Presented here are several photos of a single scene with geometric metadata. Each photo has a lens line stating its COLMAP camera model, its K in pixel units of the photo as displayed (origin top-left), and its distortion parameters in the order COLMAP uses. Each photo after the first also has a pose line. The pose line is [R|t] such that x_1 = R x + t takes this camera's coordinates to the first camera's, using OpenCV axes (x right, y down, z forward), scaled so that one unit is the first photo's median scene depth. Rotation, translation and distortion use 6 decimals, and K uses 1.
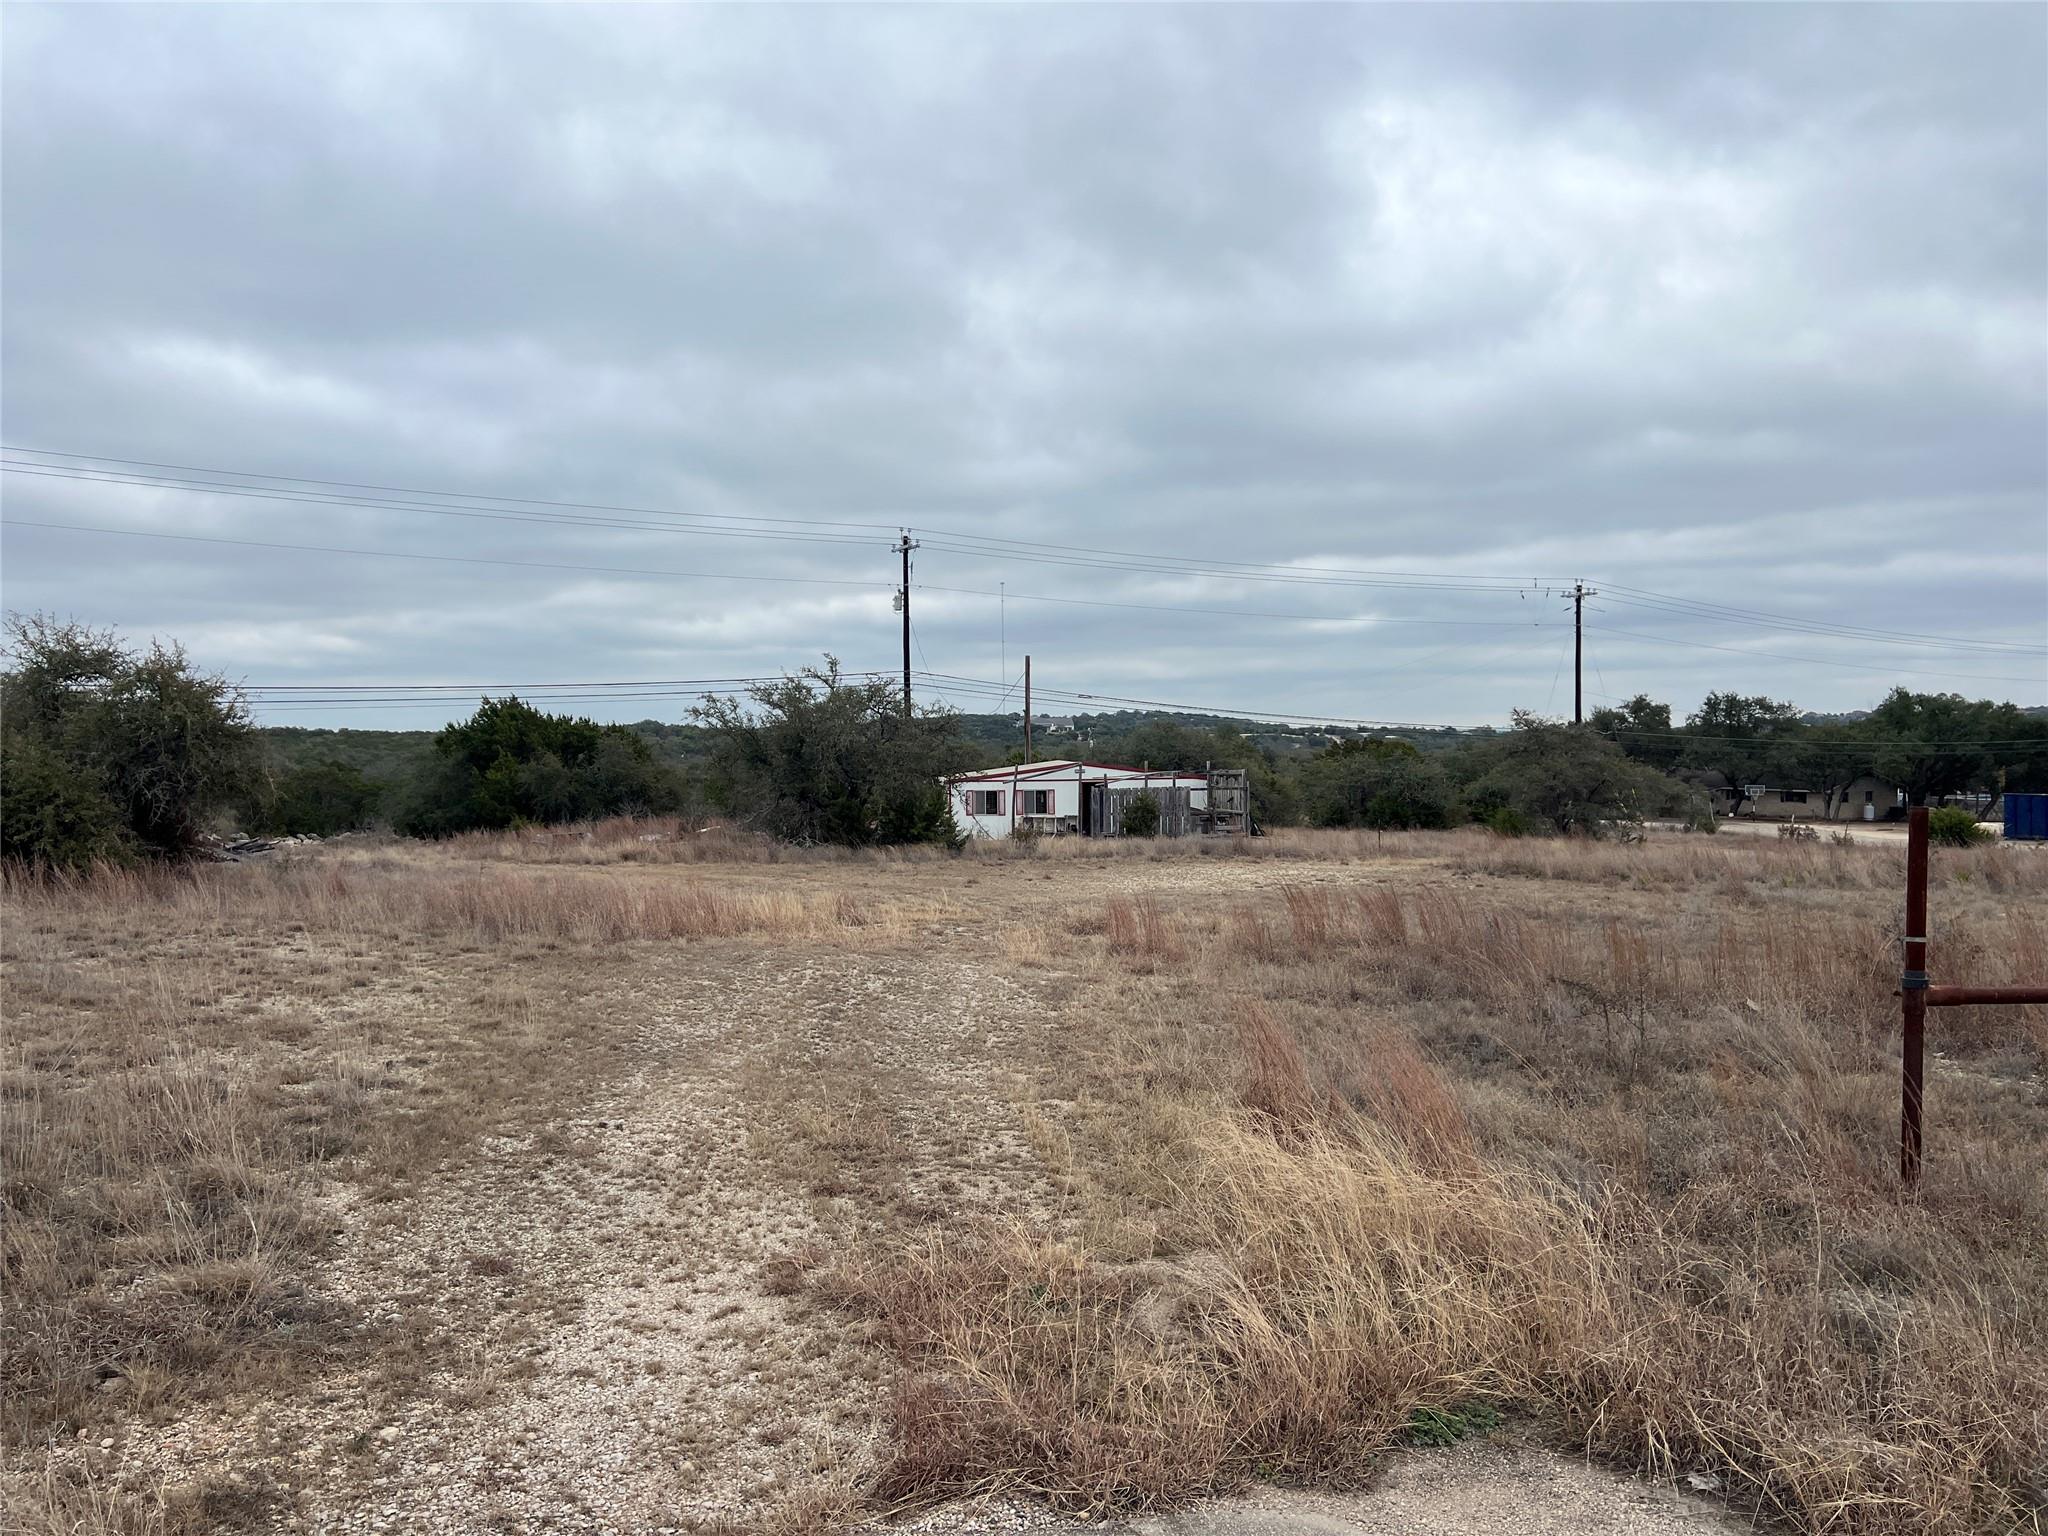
lens RADIAL K [[1503.3, 0, 1037.9], [0, 1503.3, 772.5], [0, 0, 1]] dist [0.063417, -0.073103]
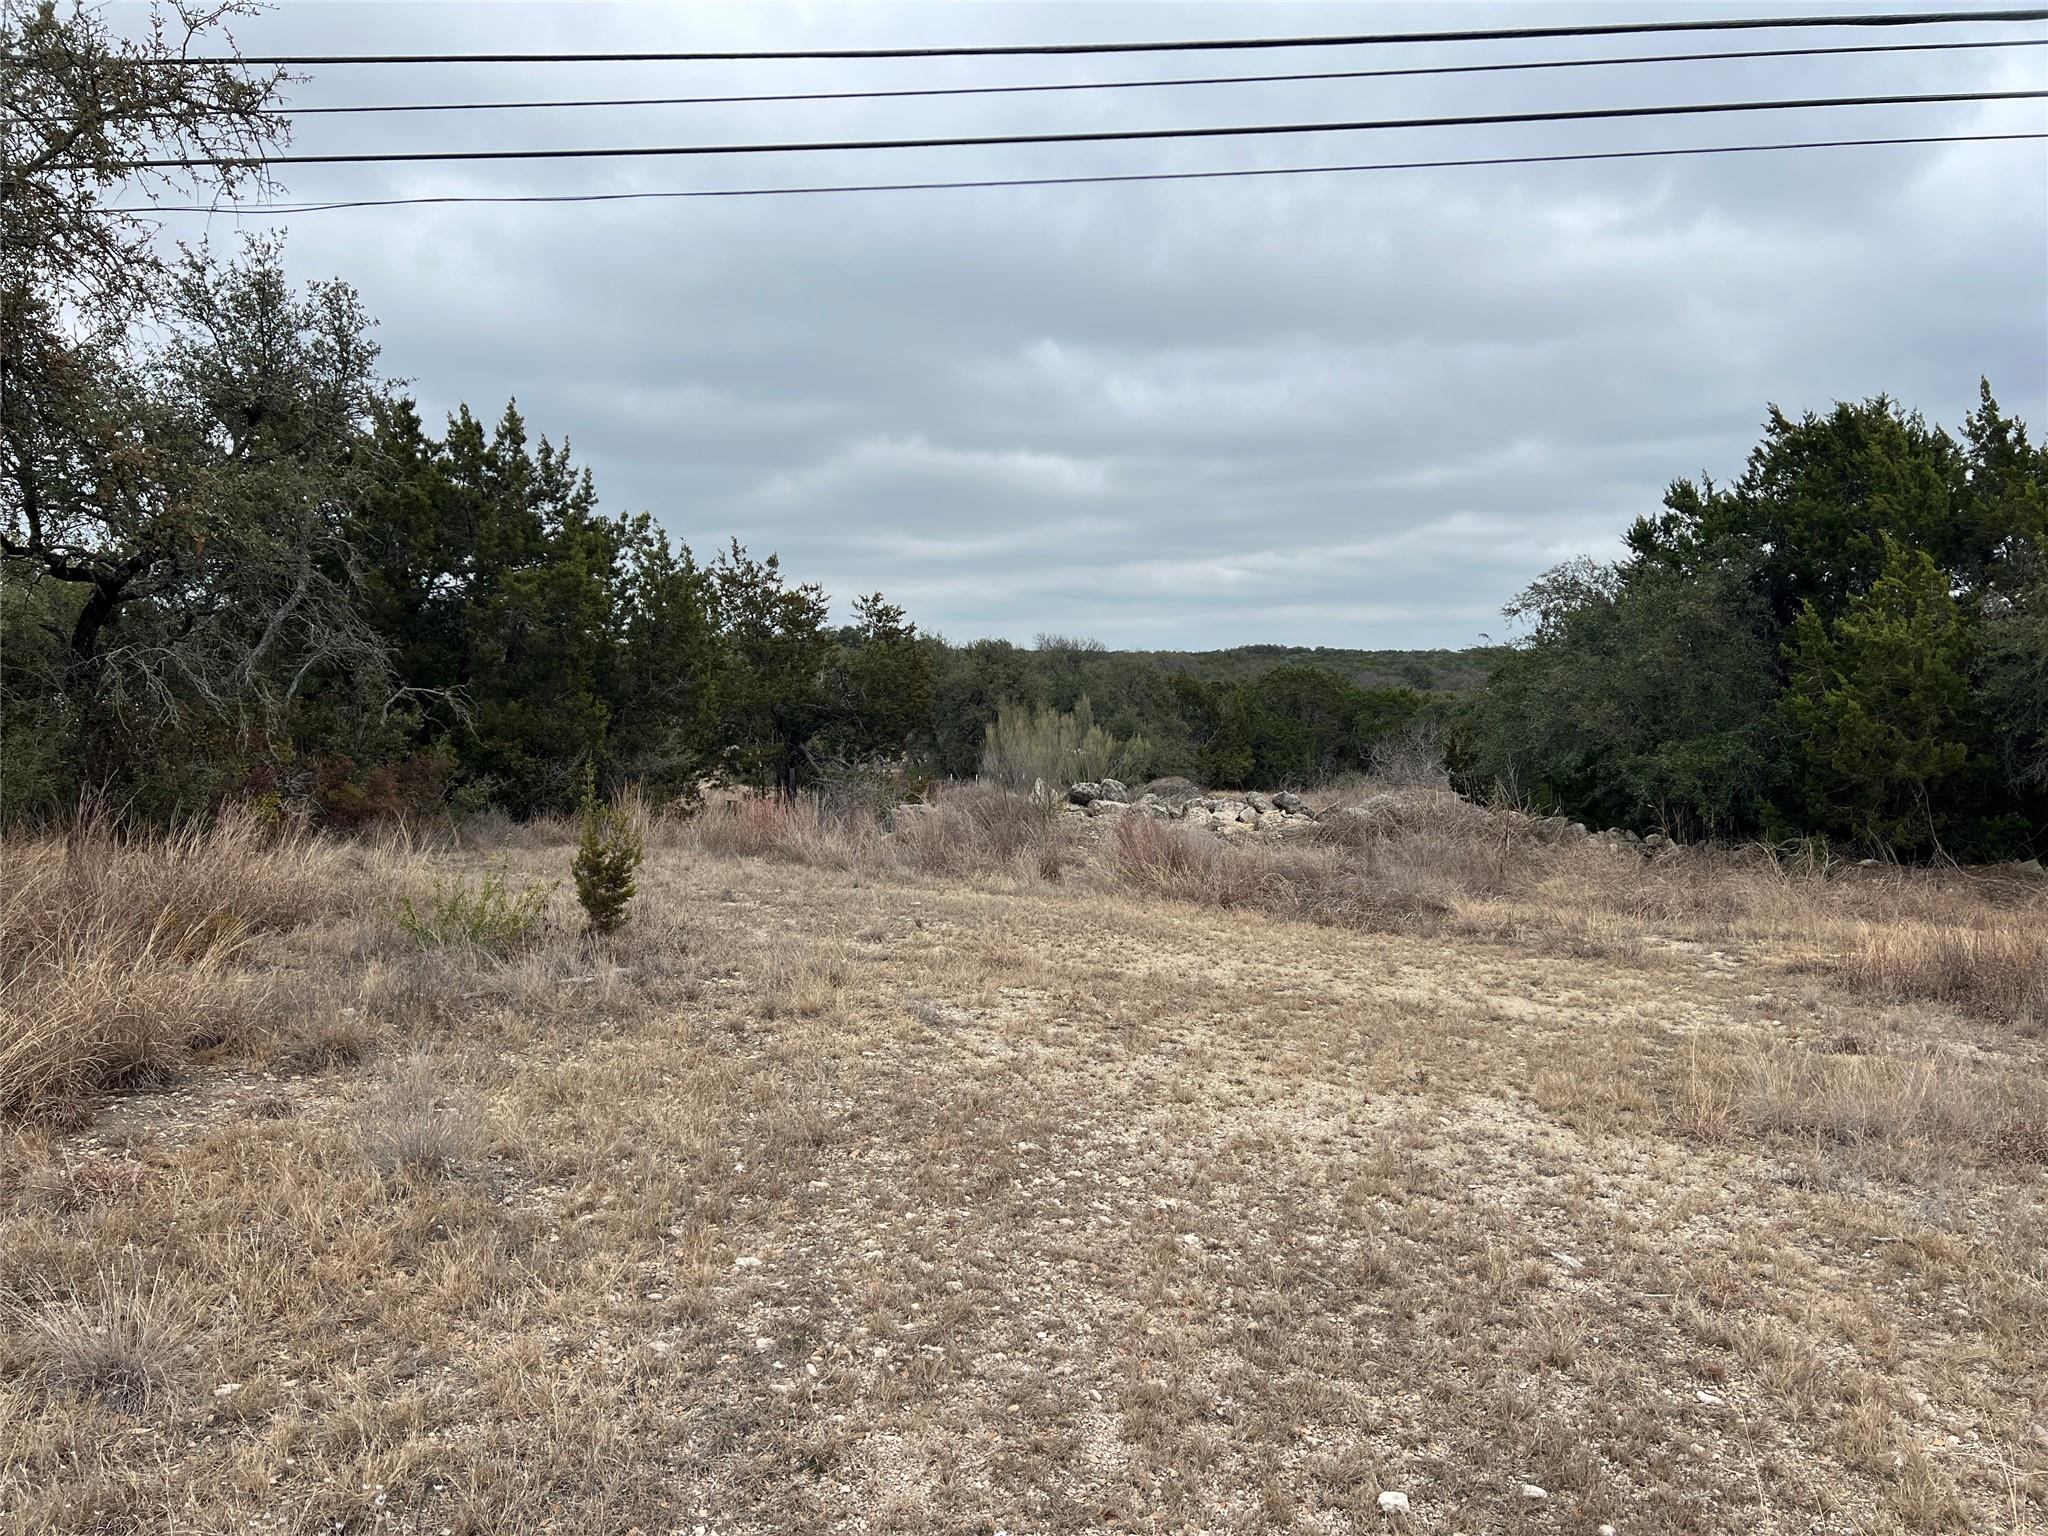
lens RADIAL K [[1503.3, 0, 1037.9], [0, 1503.3, 772.5], [0, 0, 1]] dist [0.063417, -0.073103]
pose [[0.818432, 0.064647, -0.570955, -0.305886], [-0.037545, 0.997544, 0.059128, 0.016569], [0.573375, -0.026956, 0.818850, 0.638587]]
